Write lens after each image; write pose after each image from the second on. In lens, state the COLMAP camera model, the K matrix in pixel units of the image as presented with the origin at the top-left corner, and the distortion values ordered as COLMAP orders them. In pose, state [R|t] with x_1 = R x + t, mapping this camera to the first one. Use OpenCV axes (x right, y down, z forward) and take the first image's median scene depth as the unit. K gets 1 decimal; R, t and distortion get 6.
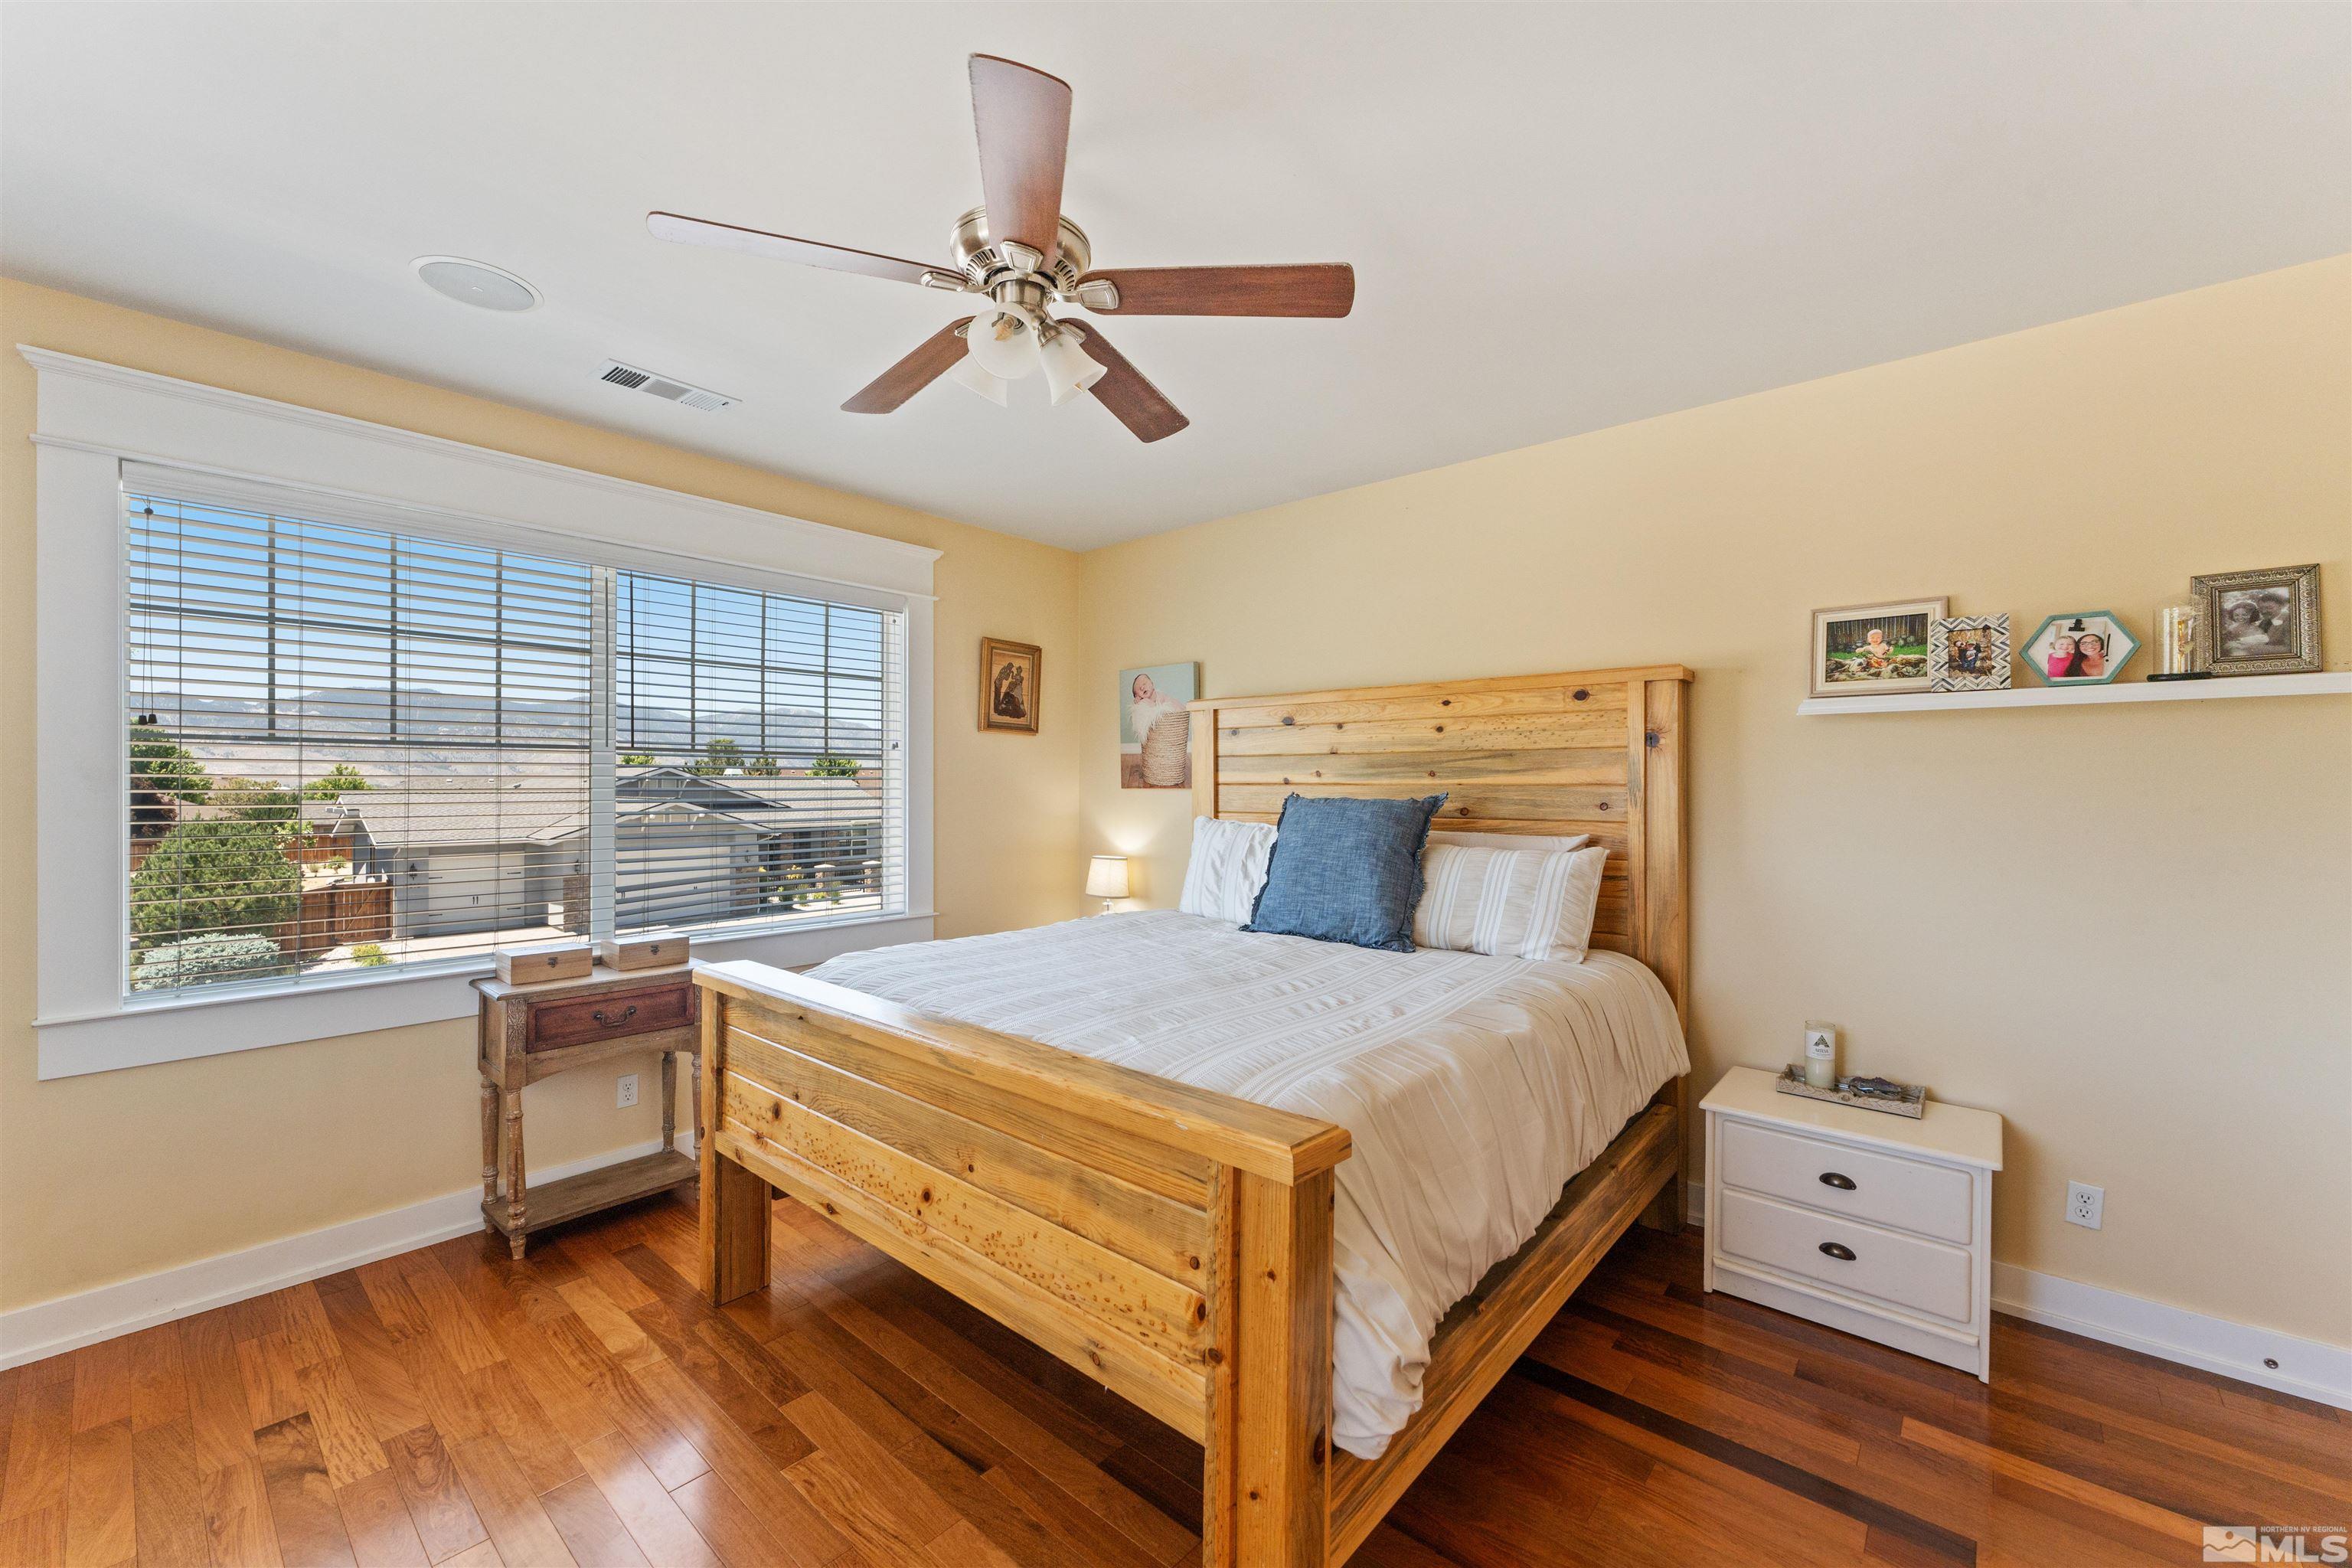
lens RADIAL K [[936.0, 0, 1180.3], [0, 936.0, 787.2], [0, 0, 1]] dist [0.000667, -0.000715]
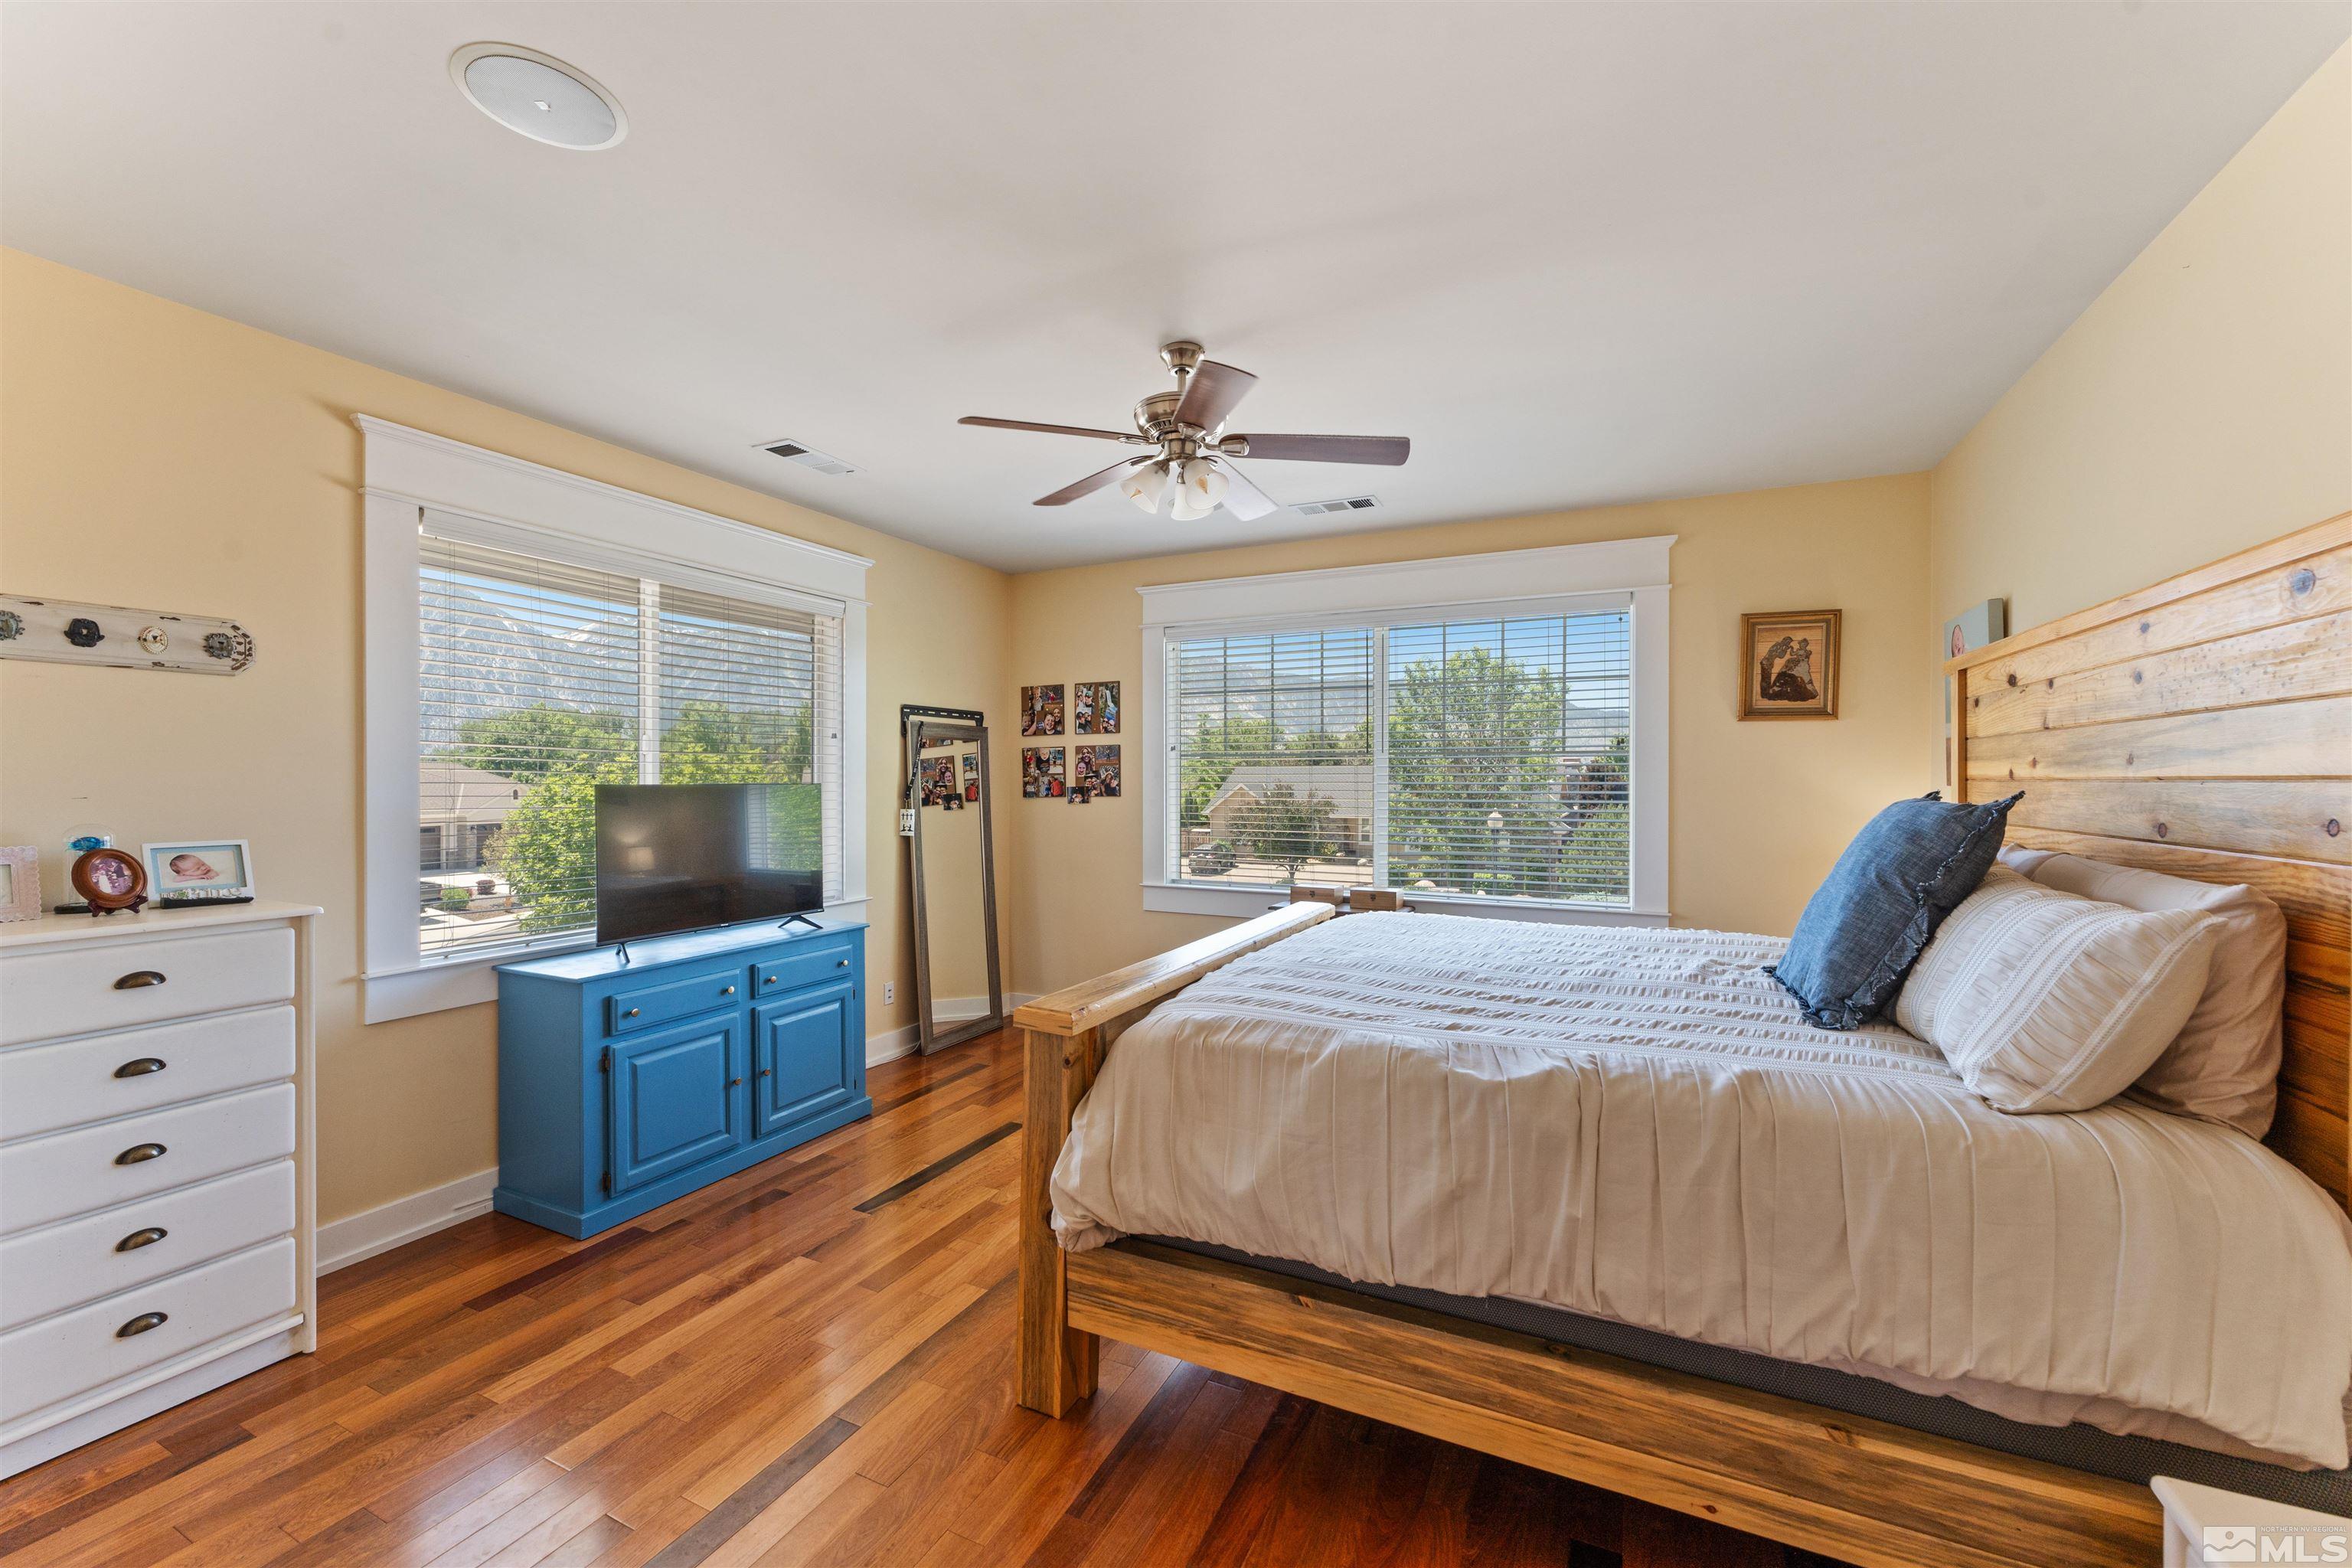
lens RADIAL K [[936.0, 0, 1185.0], [0, 936.0, 782.0], [0, 0, 1]] dist [0.000667, -0.000715]
pose [[0.262184, -0.000121, -0.965018, 0.631712], [-0.000529, 1.000000, -0.000270, -0.000756], [0.965018, 0.000581, 0.262184, 0.314372]]
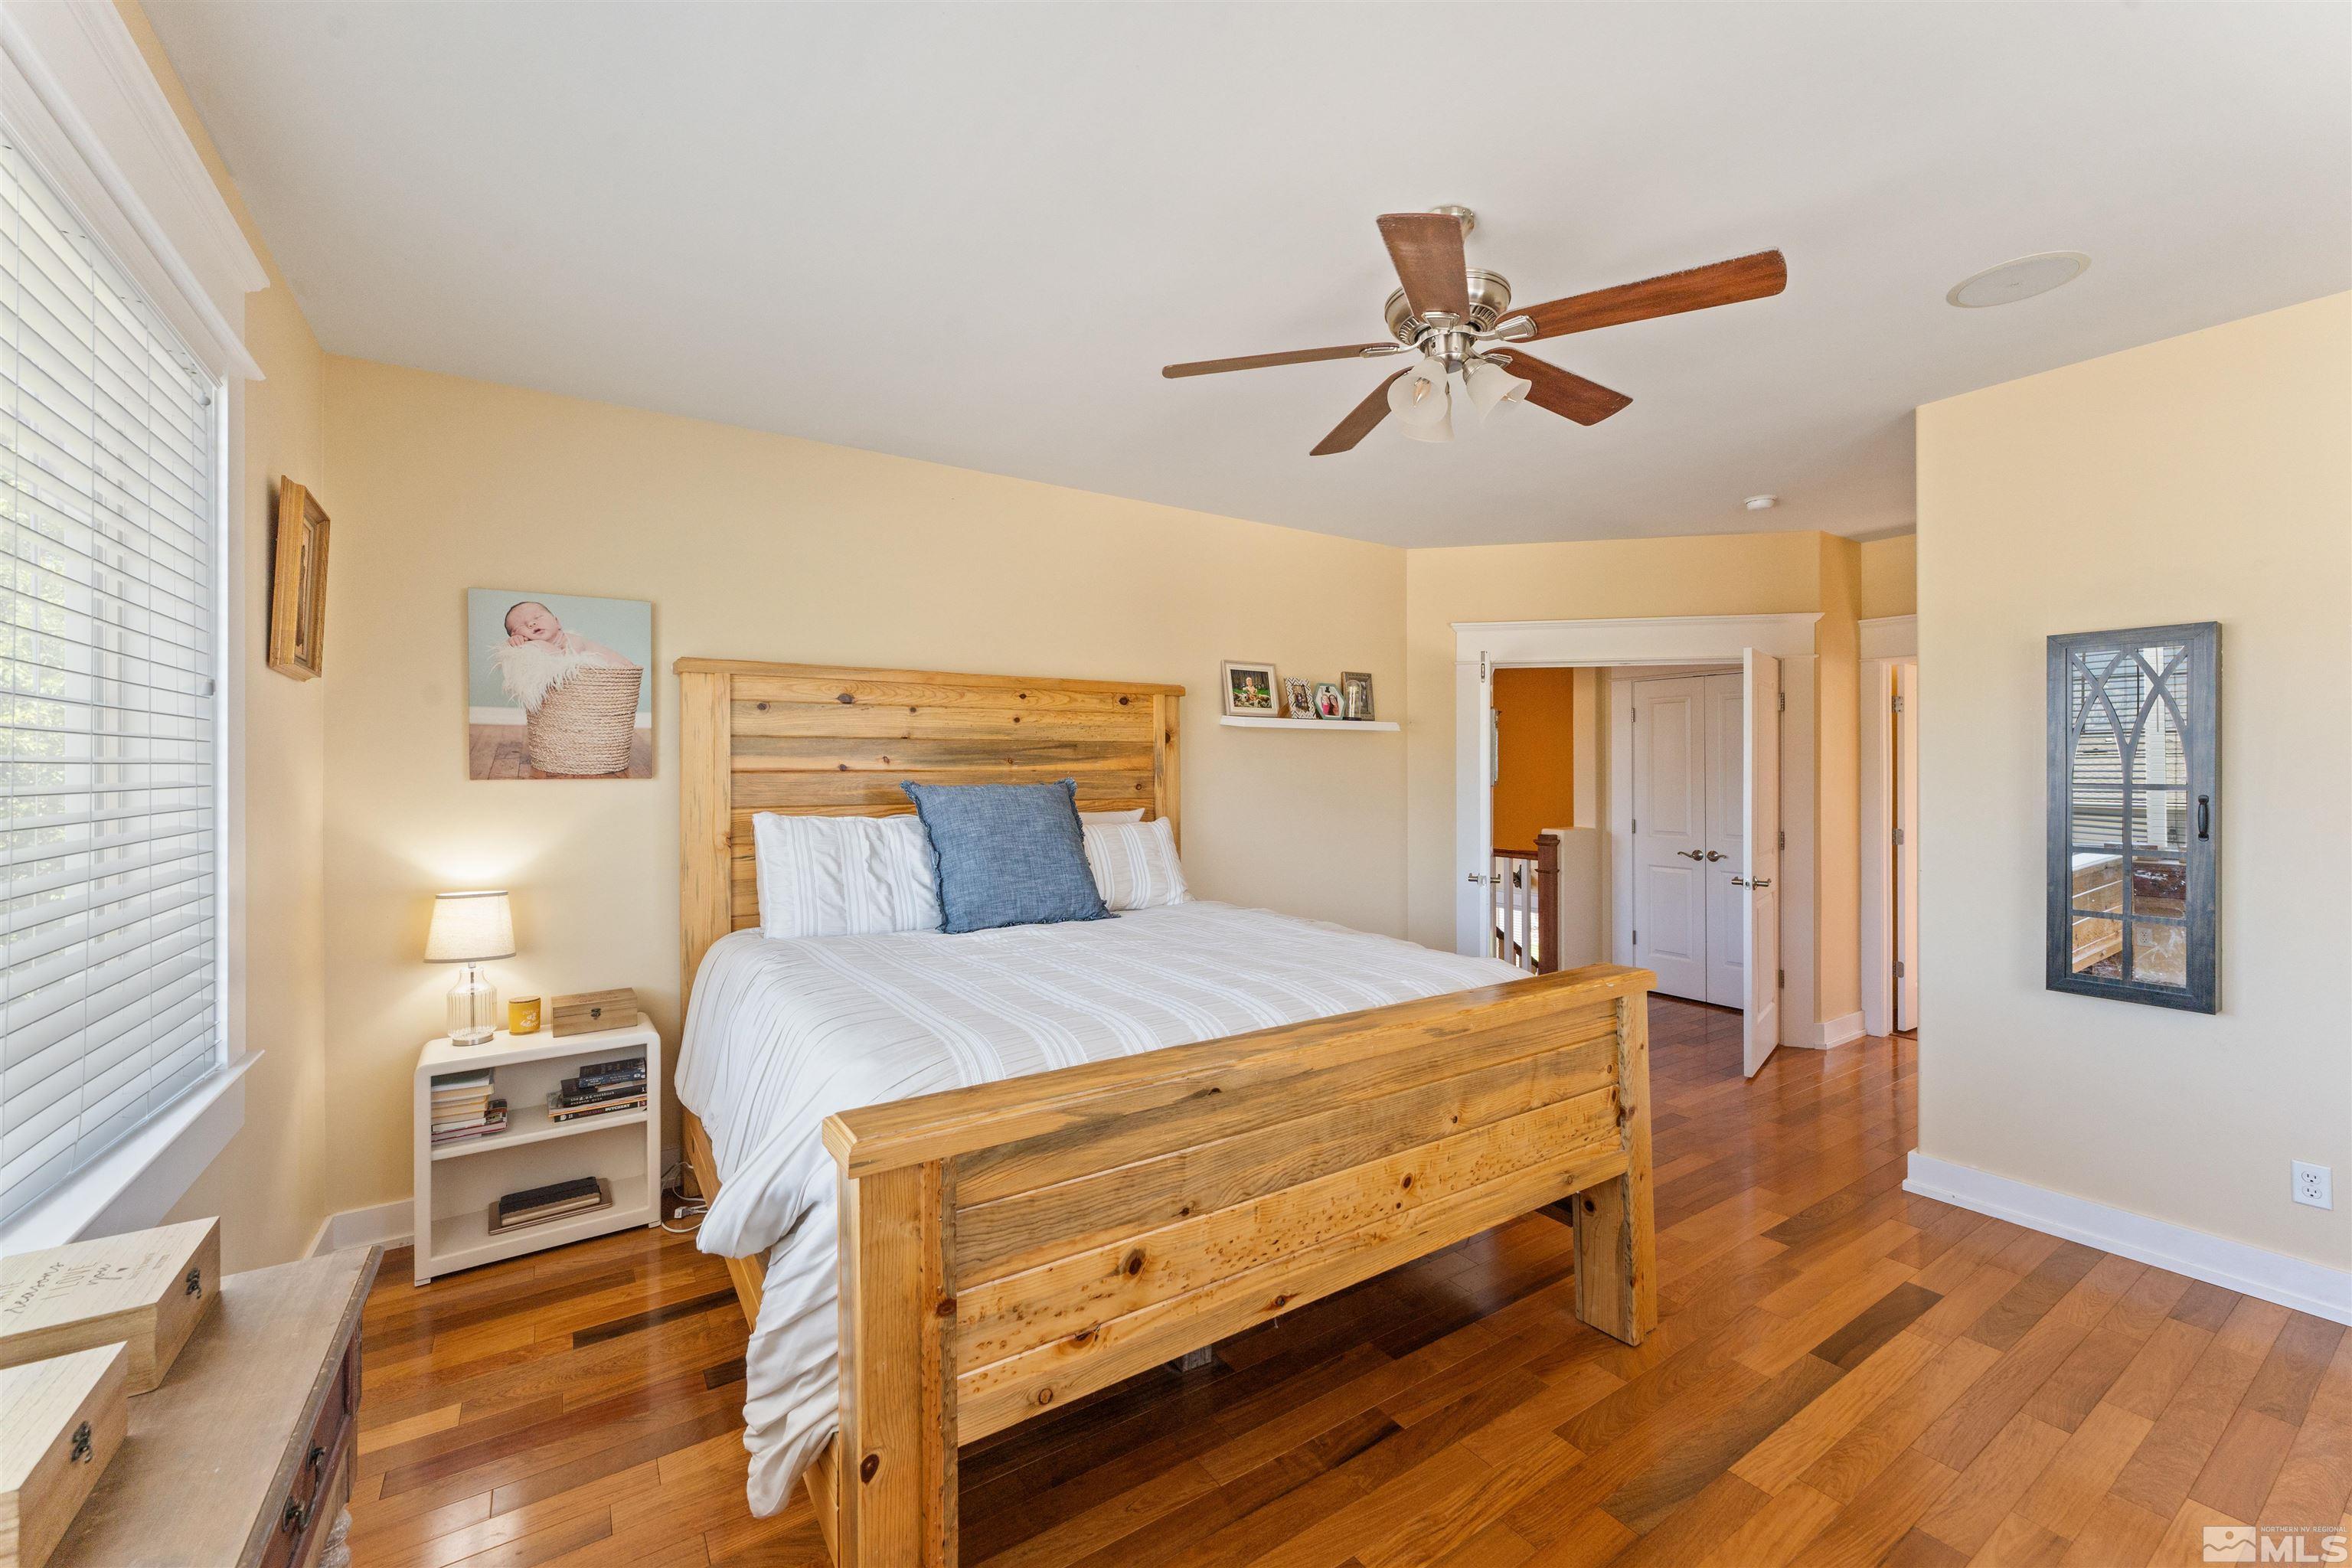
lens RADIAL K [[936.0, 0, 1169.5], [0, 936.0, 770.4], [0, 0, 1]] dist [0.000667, -0.000715]
pose [[0.271816, -0.003238, 0.962344, -0.693282], [0.005990, 0.999981, 0.001672, -0.004071], [-0.962331, 0.005310, 0.271830, 0.516138]]
